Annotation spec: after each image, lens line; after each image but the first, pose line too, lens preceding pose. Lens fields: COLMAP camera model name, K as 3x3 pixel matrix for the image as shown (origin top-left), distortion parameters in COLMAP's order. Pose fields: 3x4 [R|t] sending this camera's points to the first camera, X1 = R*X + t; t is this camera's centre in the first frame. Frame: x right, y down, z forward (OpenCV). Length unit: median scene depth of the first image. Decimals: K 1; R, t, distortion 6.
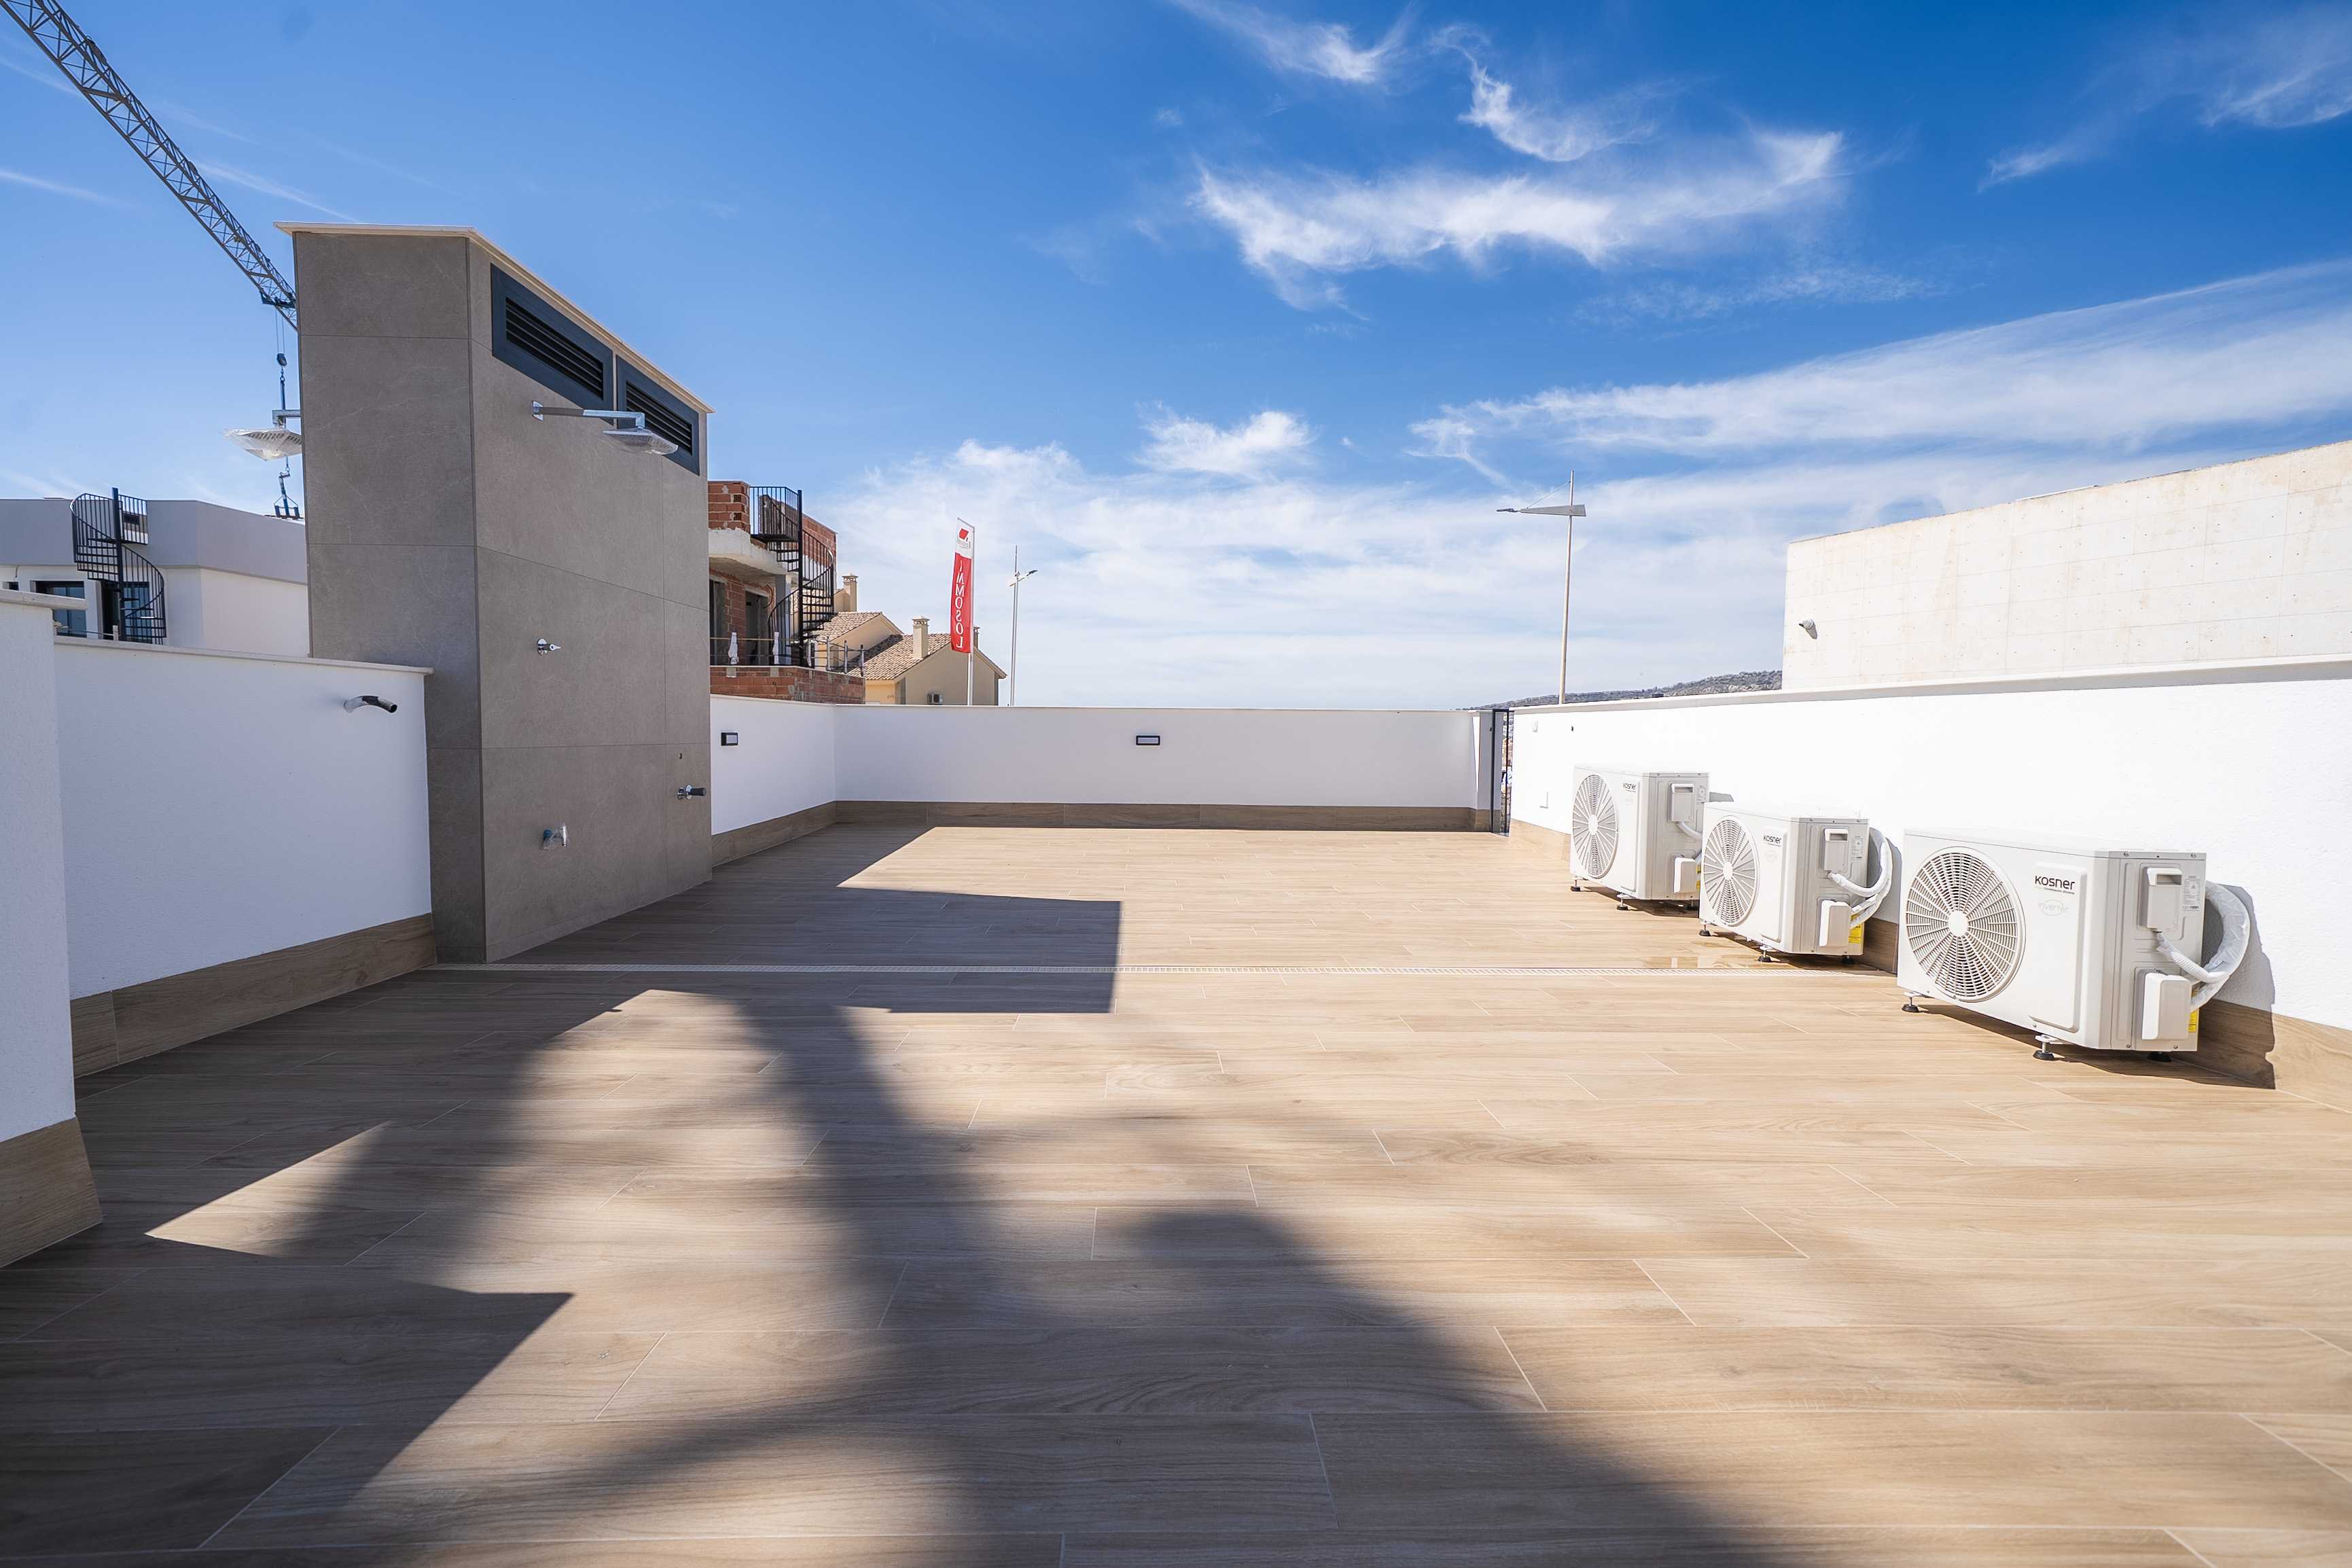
lens RADIAL K [[1022.6, 0, 1176.0], [0, 1022.6, 784.0], [0, 0, 1]] dist [-0.000057, -0.000037]
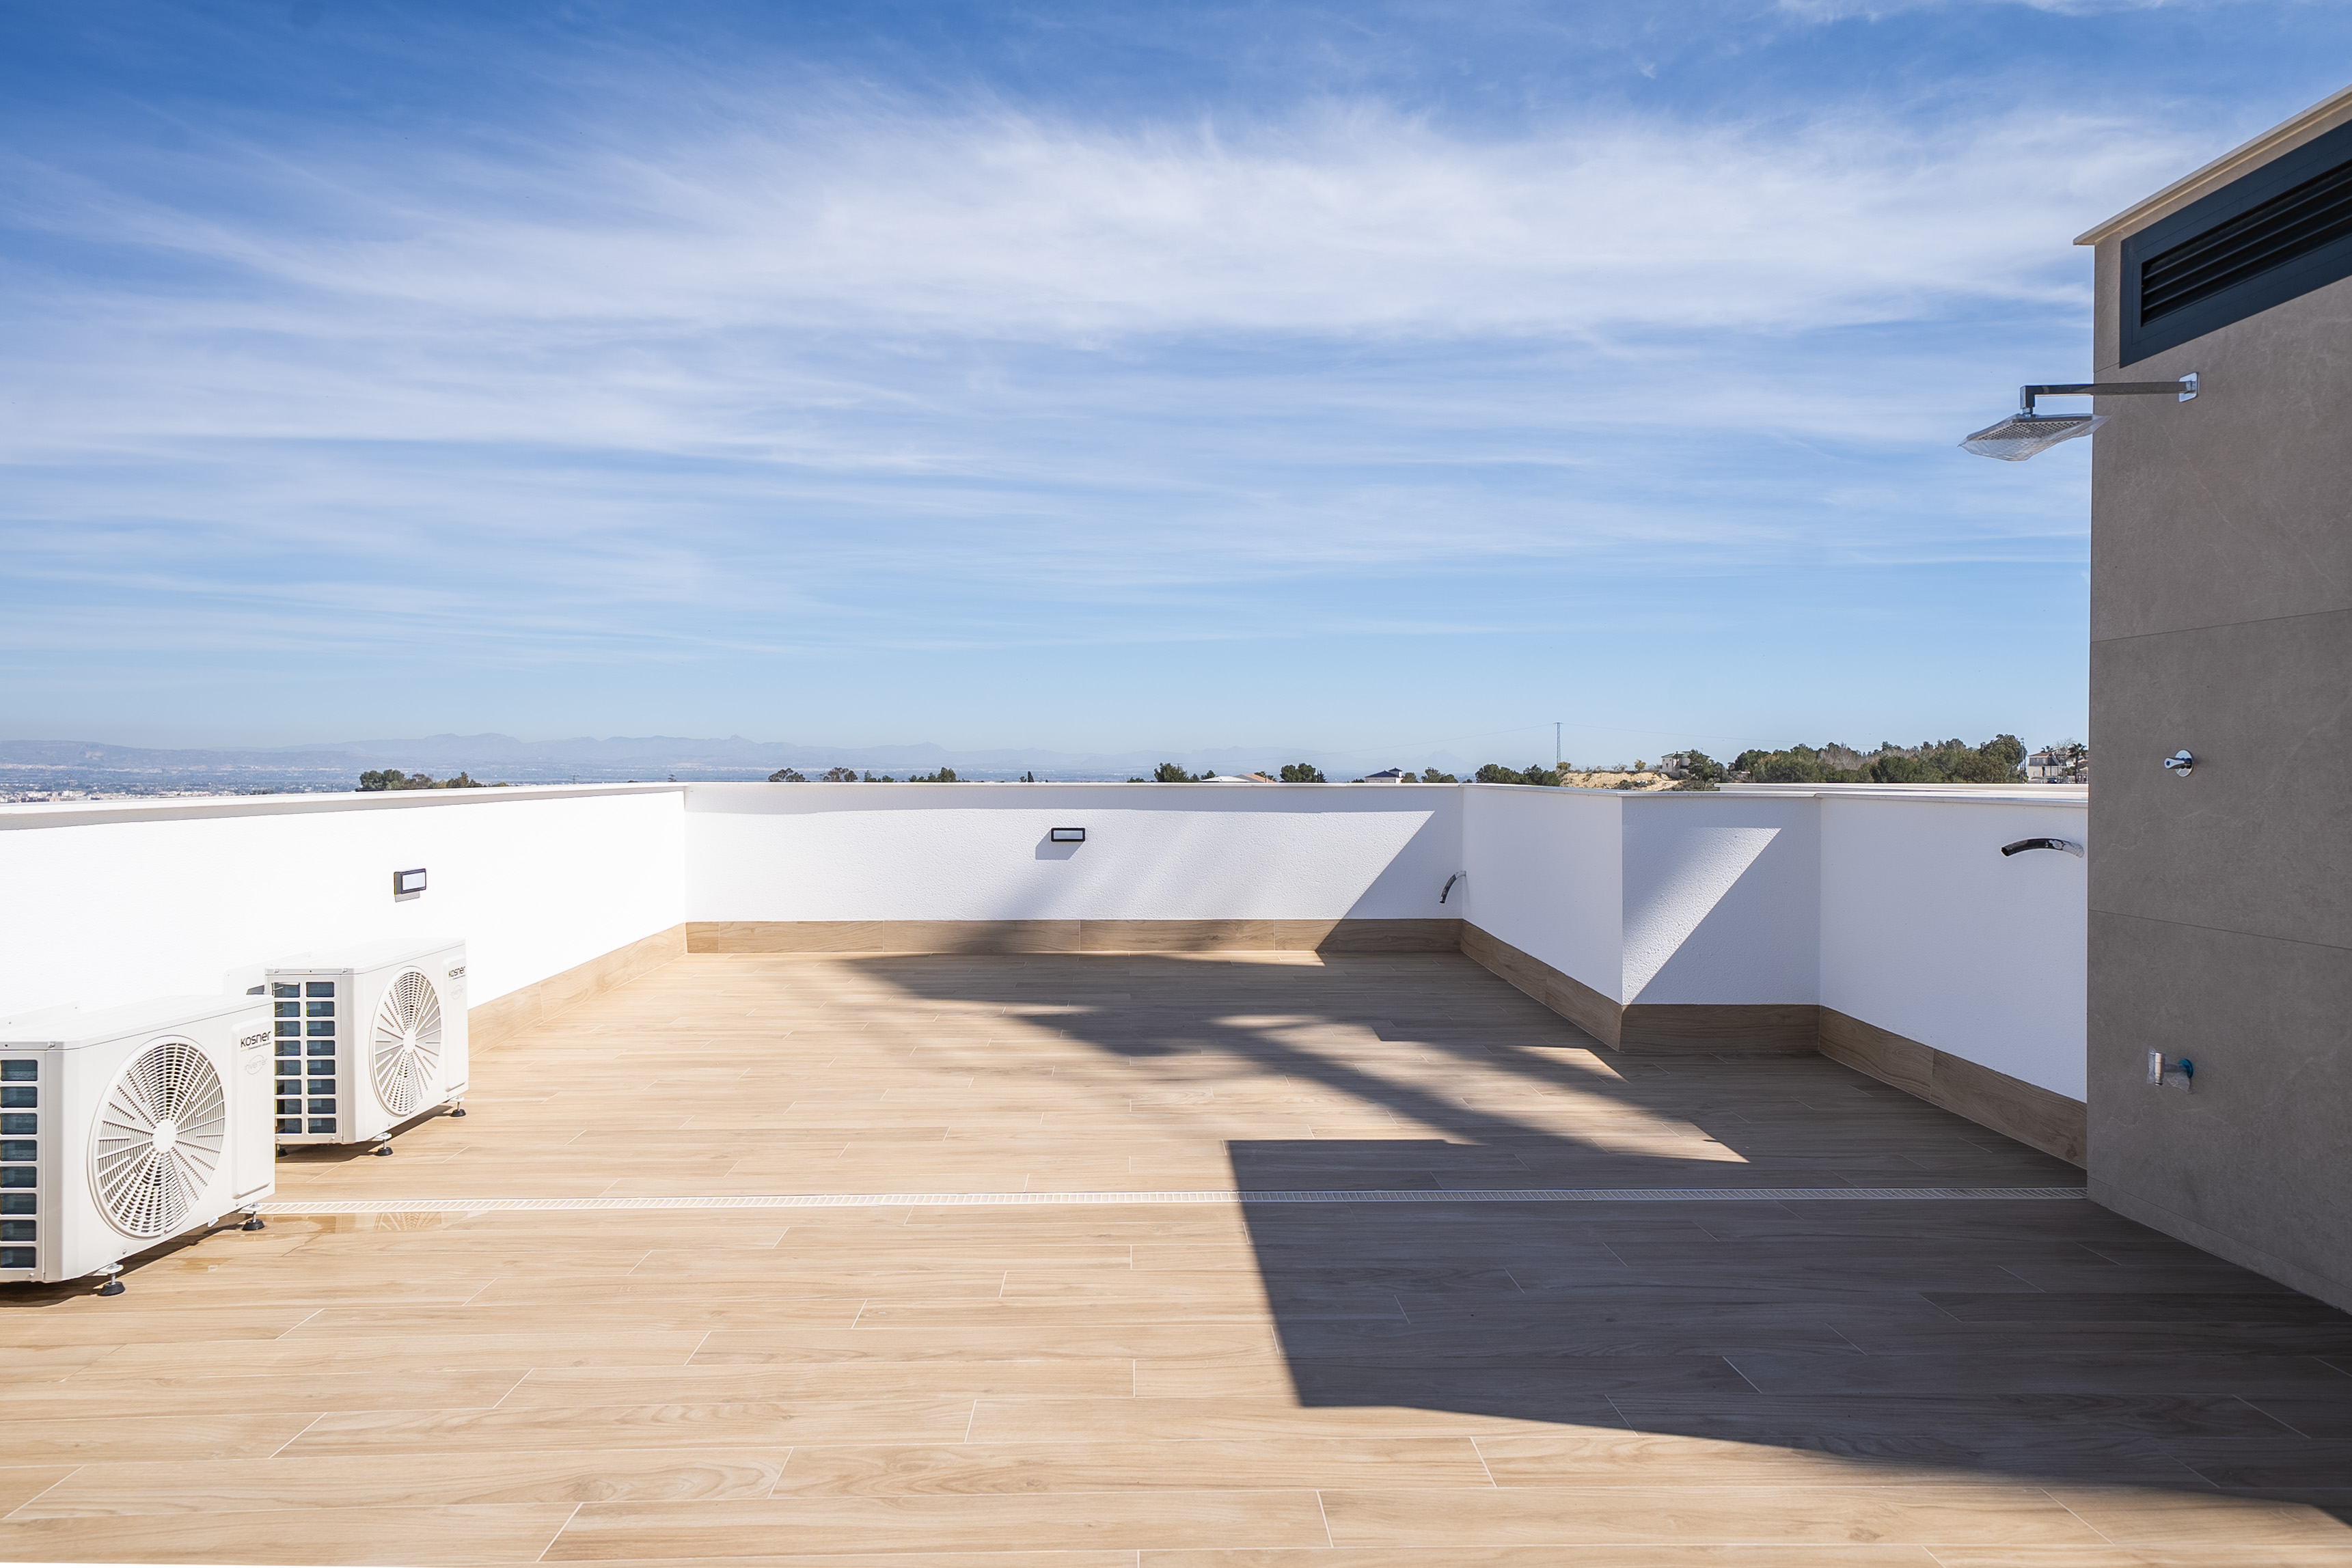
lens RADIAL K [[1588.2, 0, 1164.4], [0, 1588.2, 795.1], [0, 0, 1]] dist [0.033850, -0.000825]
pose [[-0.999923, -0.010828, 0.006091, -0.006711], [-0.010374, 0.997479, 0.070197, -0.175219], [-0.006835, 0.070129, -0.997515, 1.965175]]
